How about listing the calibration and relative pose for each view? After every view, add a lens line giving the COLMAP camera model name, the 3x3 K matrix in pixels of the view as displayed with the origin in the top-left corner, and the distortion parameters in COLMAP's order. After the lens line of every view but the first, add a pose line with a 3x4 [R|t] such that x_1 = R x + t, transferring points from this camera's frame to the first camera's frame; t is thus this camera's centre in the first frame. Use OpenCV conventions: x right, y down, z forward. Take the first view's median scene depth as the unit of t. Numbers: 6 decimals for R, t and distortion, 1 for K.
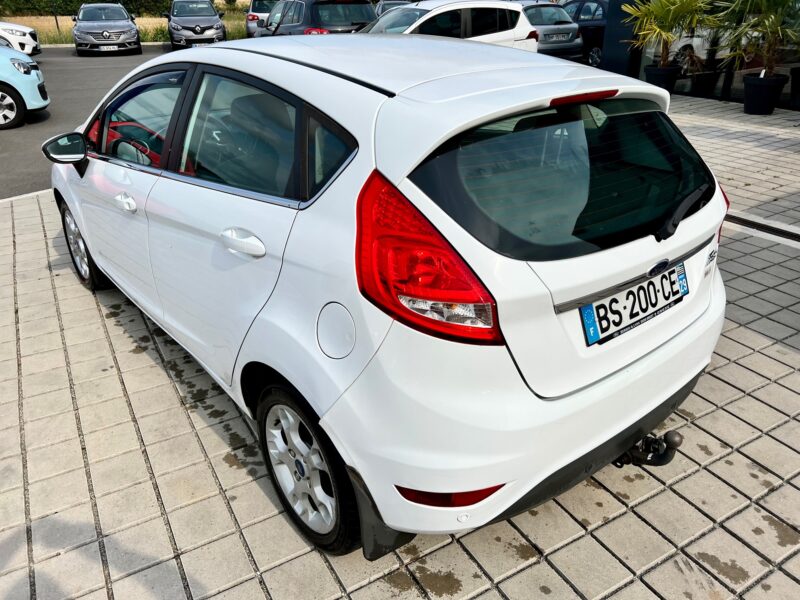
lens RADIAL K [[610.1, 0, 395.9], [0, 610.1, 296.7], [0, 0, 1]] dist [0.015269, 0.000968]
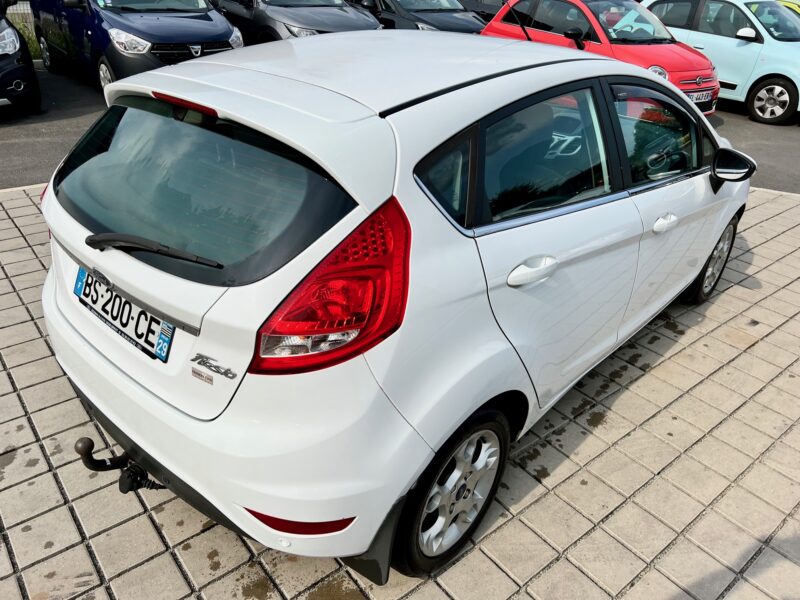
lens RADIAL K [[610.1, 0, 396.4], [0, 610.1, 303.5], [0, 0, 1]] dist [0.015269, 0.000968]
pose [[0.154035, 0.487099, -0.859656, 1.080927], [-0.472269, 0.800516, 0.368967, -0.472963], [0.867891, 0.349154, 0.353349, 0.857456]]
